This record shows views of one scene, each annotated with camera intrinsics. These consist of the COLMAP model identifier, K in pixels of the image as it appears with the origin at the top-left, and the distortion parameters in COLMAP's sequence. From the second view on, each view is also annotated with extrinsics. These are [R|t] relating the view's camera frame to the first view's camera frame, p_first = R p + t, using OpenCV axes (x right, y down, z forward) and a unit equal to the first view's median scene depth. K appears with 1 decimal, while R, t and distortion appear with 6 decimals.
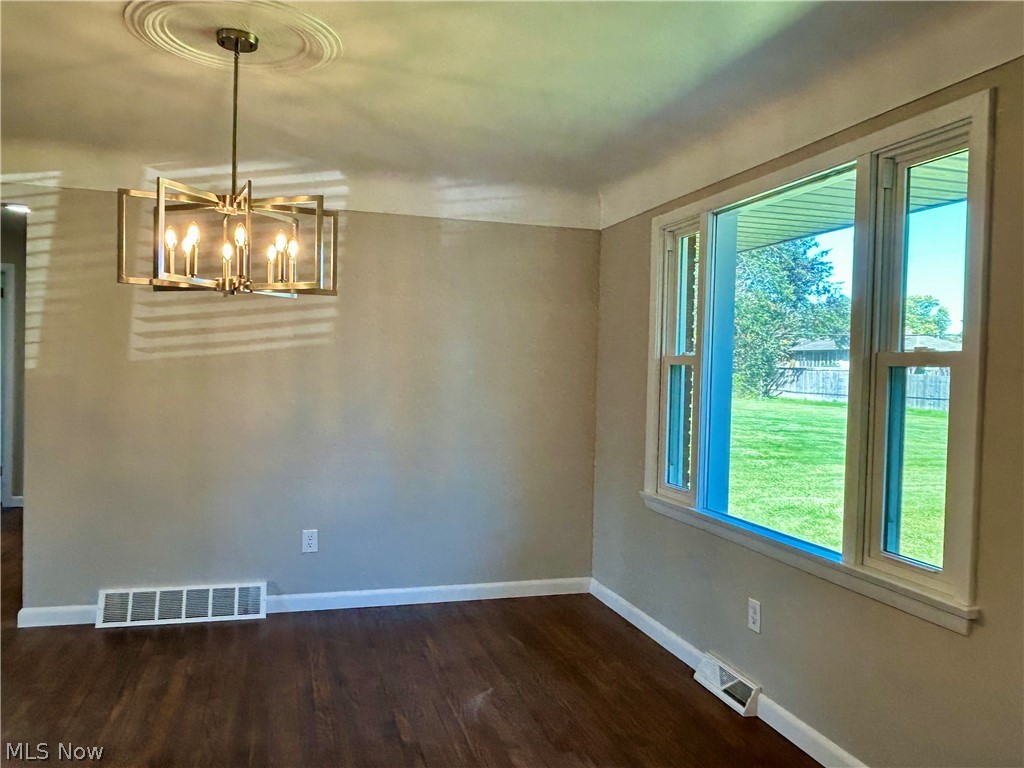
lens RADIAL K [[778.2, 0, 512.0], [0, 778.2, 384.0], [0, 0, 1]] dist [0.005789, -0.052526]
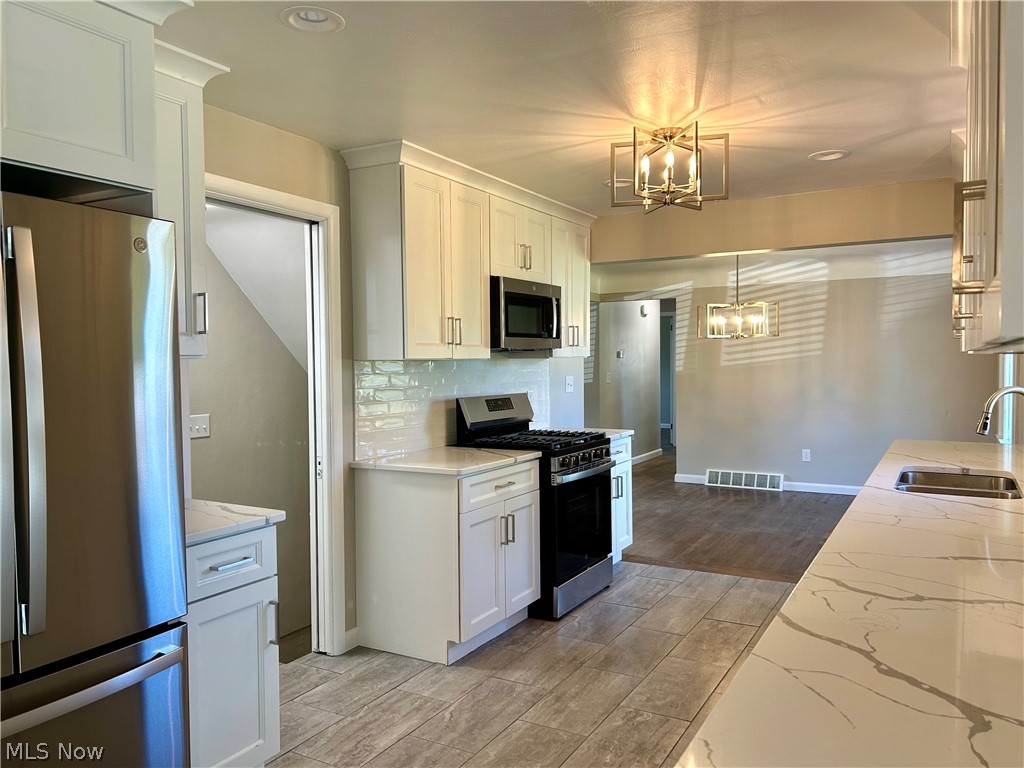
lens RADIAL K [[772.1, 0, 511.9], [0, 772.1, 385.3], [0, 0, 1]] dist [0.038554, -0.011255]
pose [[0.695964, -0.007146, -0.718041, 0.678206], [0.008816, 0.999960, -0.001407, 0.025315], [0.718022, -0.005351, 0.696000, -0.950448]]
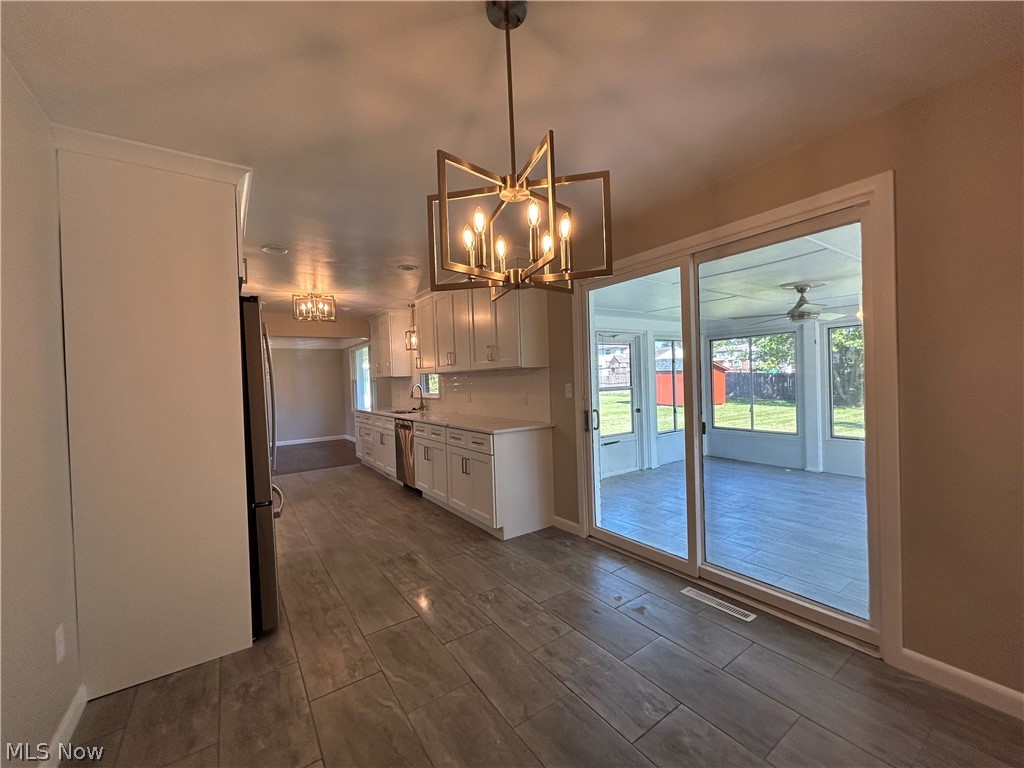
lens RADIAL K [[411.2, 0, 509.7], [0, 411.2, 385.0], [0, 0, 1]] dist [0.000342, 0.000410]
pose [[0.948186, -0.060142, 0.311972, 0.324006], [0.063572, 0.997977, -0.000826, 0.054745], [-0.311292, 0.020616, 0.950091, -1.596346]]
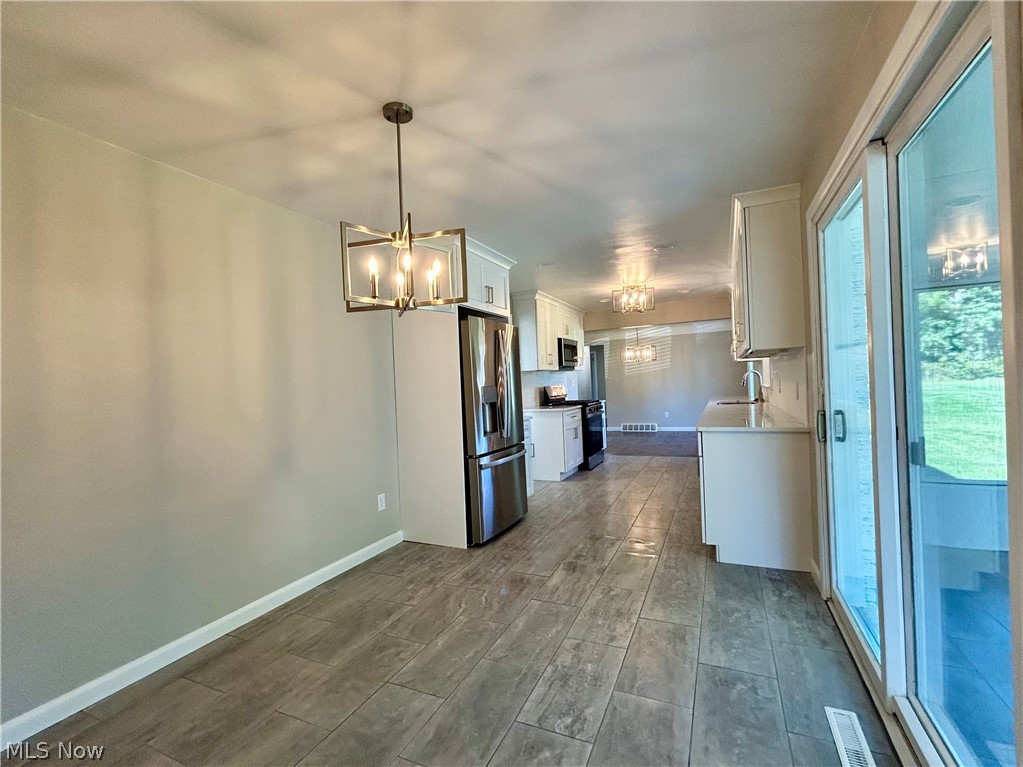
lens RADIAL K [[461.0, 0, 506.0], [0, 461.0, 386.1], [0, 0, 1]] dist [-0.001668, -0.000074]
pose [[0.745814, -0.051962, -0.664125, 0.837558], [0.045525, 0.998598, -0.027008, 0.080634], [0.664597, -0.010091, 0.747134, -1.599034]]
